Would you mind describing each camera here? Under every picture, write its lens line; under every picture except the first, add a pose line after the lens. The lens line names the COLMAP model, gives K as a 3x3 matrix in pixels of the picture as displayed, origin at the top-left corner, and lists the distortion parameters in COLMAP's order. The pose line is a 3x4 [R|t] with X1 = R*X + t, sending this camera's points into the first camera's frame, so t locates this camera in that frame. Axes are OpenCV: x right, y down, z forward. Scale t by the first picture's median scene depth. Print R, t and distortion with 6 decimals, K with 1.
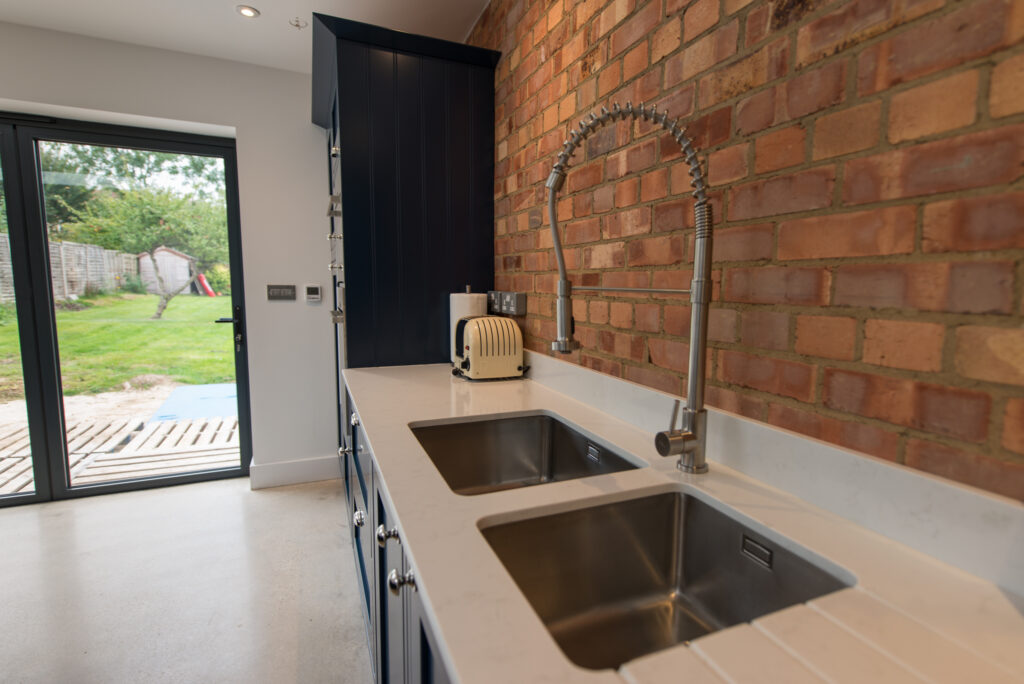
lens RADIAL K [[506.0, 0, 528.9], [0, 506.0, 341.3], [0, 0, 1]] dist [0.014796, -0.006863]
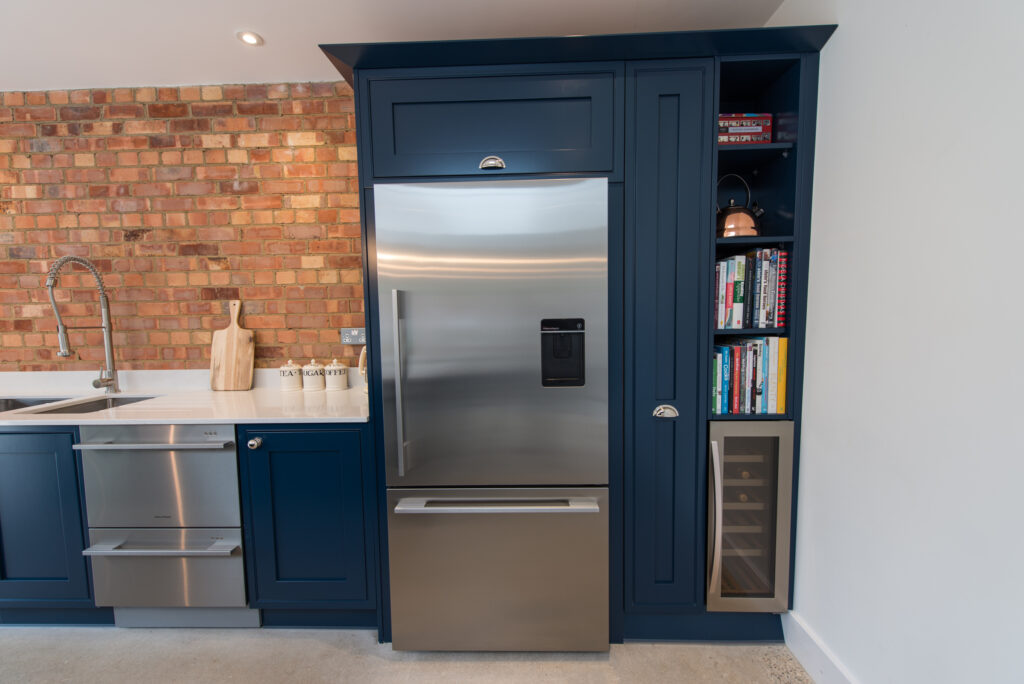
lens RADIAL K [[397.2, 0, 518.4], [0, 397.2, 343.0], [0, 0, 1]] dist [0.008983, -0.003189]
pose [[0.419493, -0.088377, 0.903446, -0.516743], [0.120780, 0.991835, 0.040942, 0.126805], [-0.899688, 0.091944, 0.426742, -1.442523]]
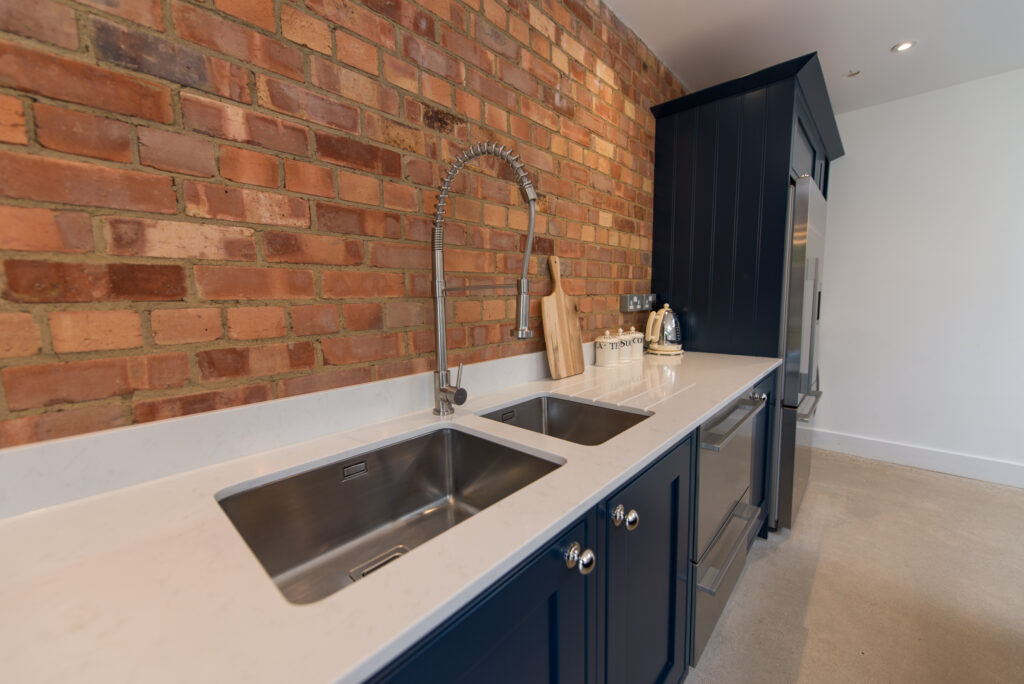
lens RADIAL K [[397.2, 0, 515.6], [0, 397.2, 341.7], [0, 0, 1]] dist [0.008983, -0.003189]
pose [[-0.414820, -0.109897, 0.903243, -0.581247], [0.112433, 0.978881, 0.170735, -0.088089], [-0.902930, 0.172378, -0.393703, 0.939387]]
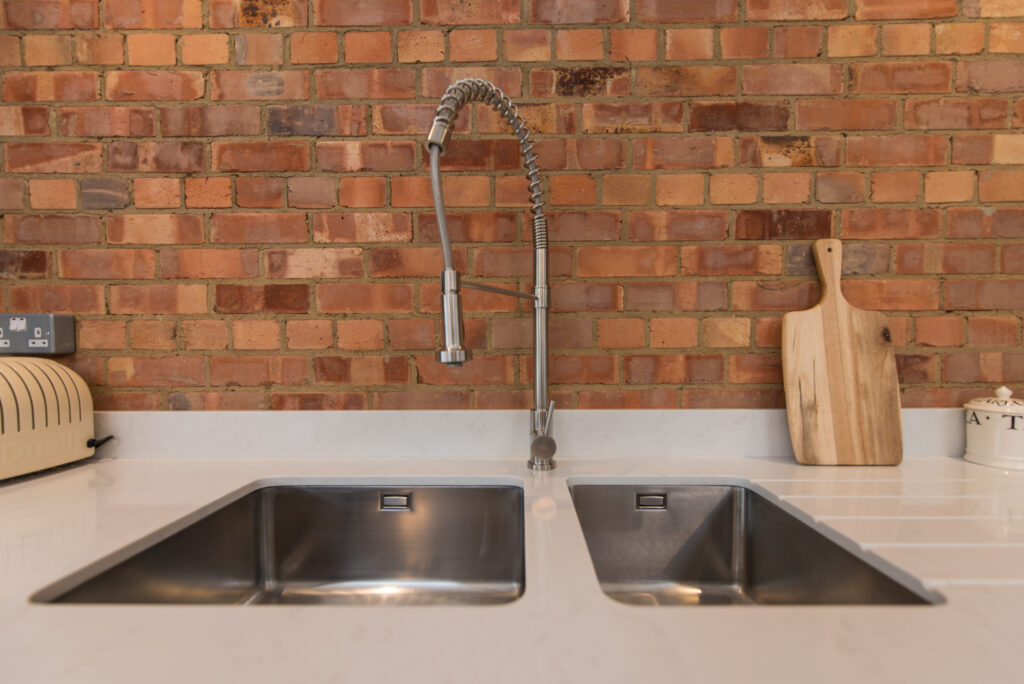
lens RADIAL K [[442.2, 0, 504.6], [0, 442.2, 347.0], [0, 0, 1]] dist [0.007688, -0.003107]
pose [[0.407083, -0.040775, 0.912481, -0.413699], [0.111989, 0.993694, -0.005558, -0.000354], [-0.906500, 0.104450, 0.409082, 0.513912]]
